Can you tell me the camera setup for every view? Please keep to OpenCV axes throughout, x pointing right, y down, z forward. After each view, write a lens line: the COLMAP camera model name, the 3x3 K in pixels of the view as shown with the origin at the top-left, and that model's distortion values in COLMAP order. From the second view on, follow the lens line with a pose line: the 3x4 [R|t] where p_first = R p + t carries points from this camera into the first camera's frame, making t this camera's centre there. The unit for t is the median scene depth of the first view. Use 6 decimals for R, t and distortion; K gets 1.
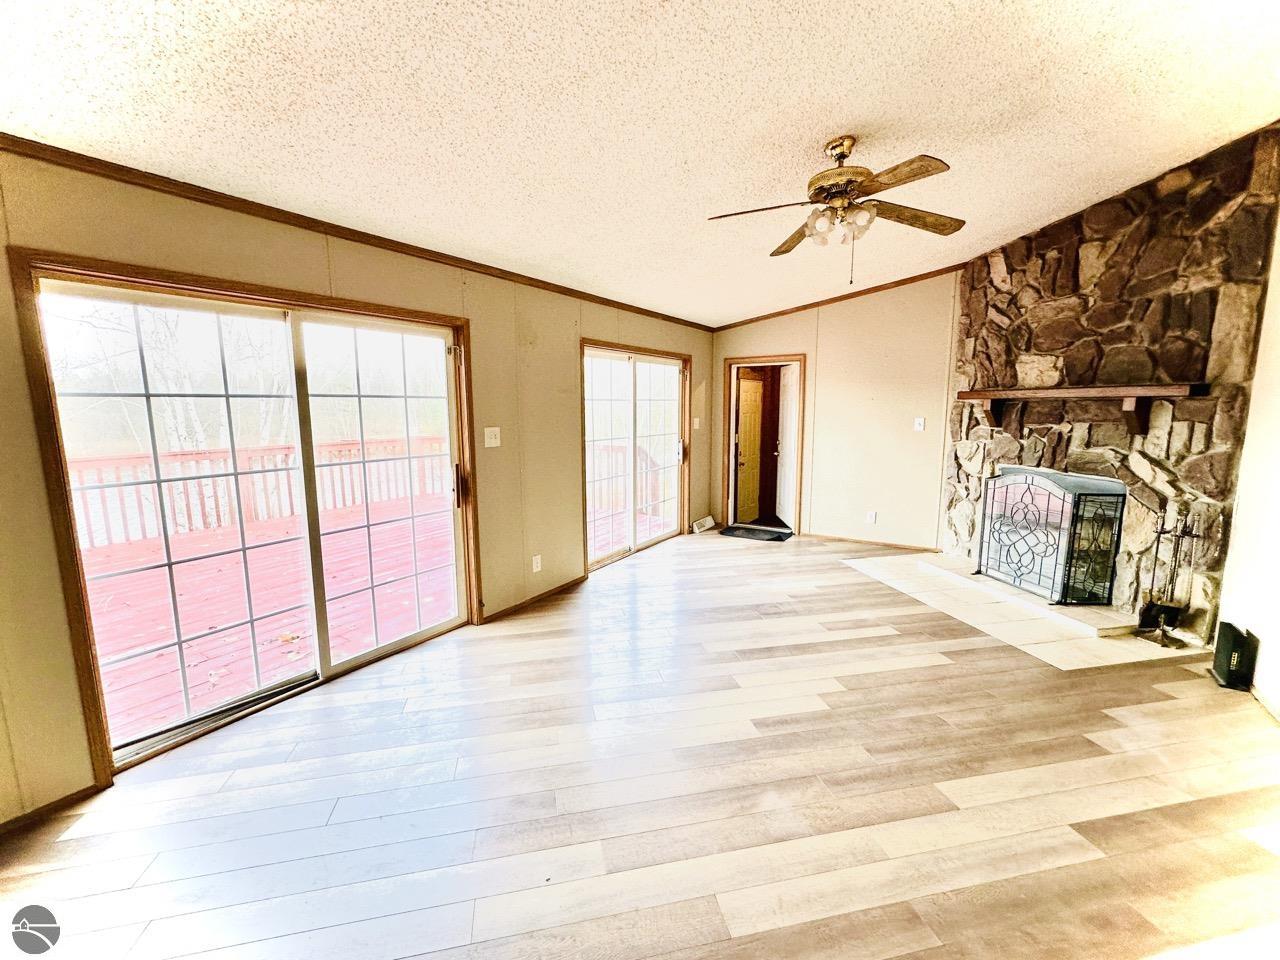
lens RADIAL K [[538.7, 0, 646.5], [0, 538.7, 480.0], [0, 0, 1]] dist [0.000127, 0.000360]
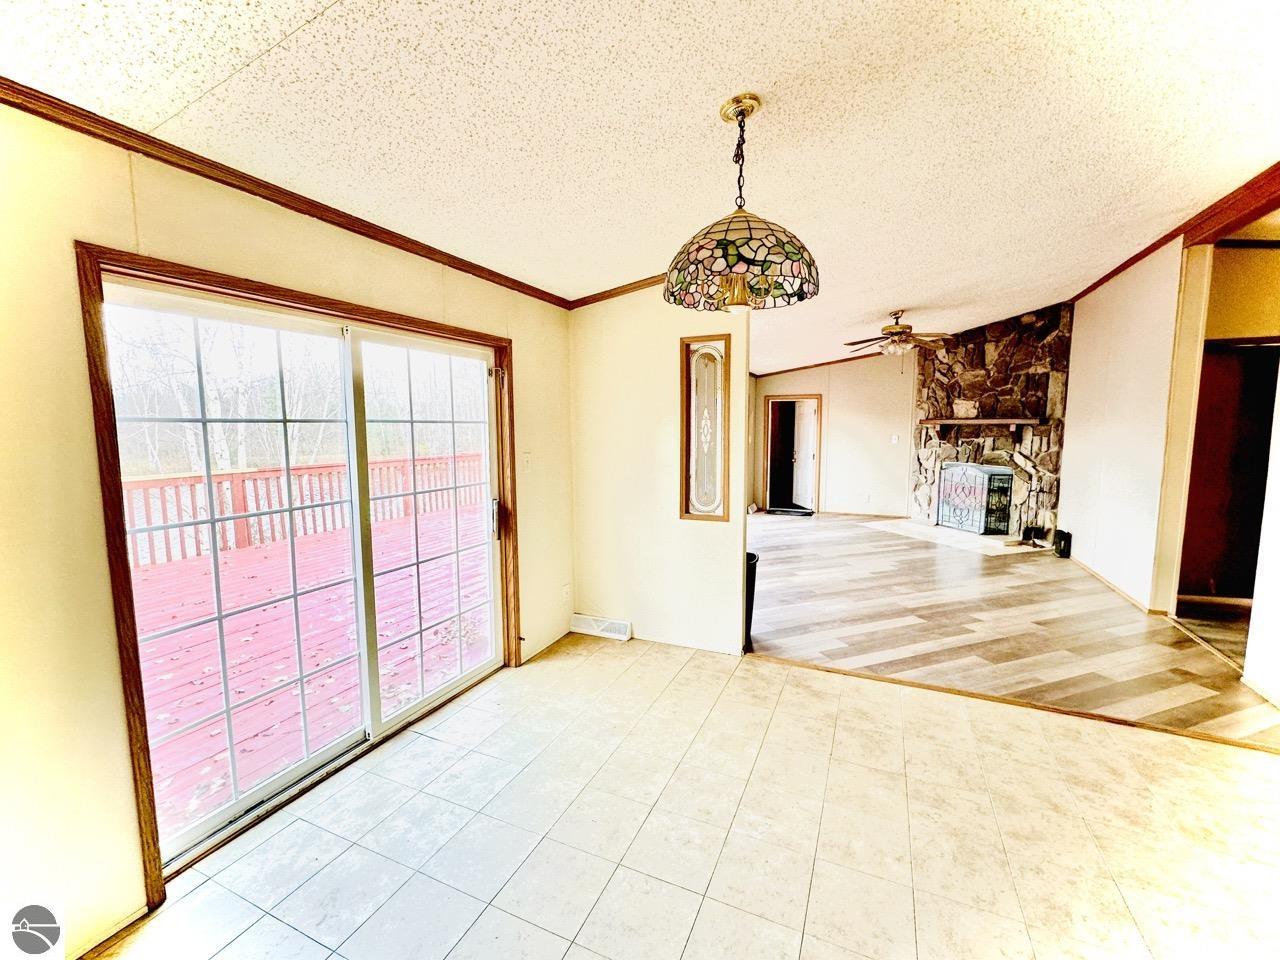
lens RADIAL K [[538.7, 0, 645.0], [0, 538.7, 481.2], [0, 0, 1]] dist [0.000127, 0.000360]
pose [[0.989184, -0.015773, 0.145832, -0.674731], [0.020831, 0.999231, -0.033223, 0.085813], [-0.145196, 0.035902, 0.988751, -0.693225]]
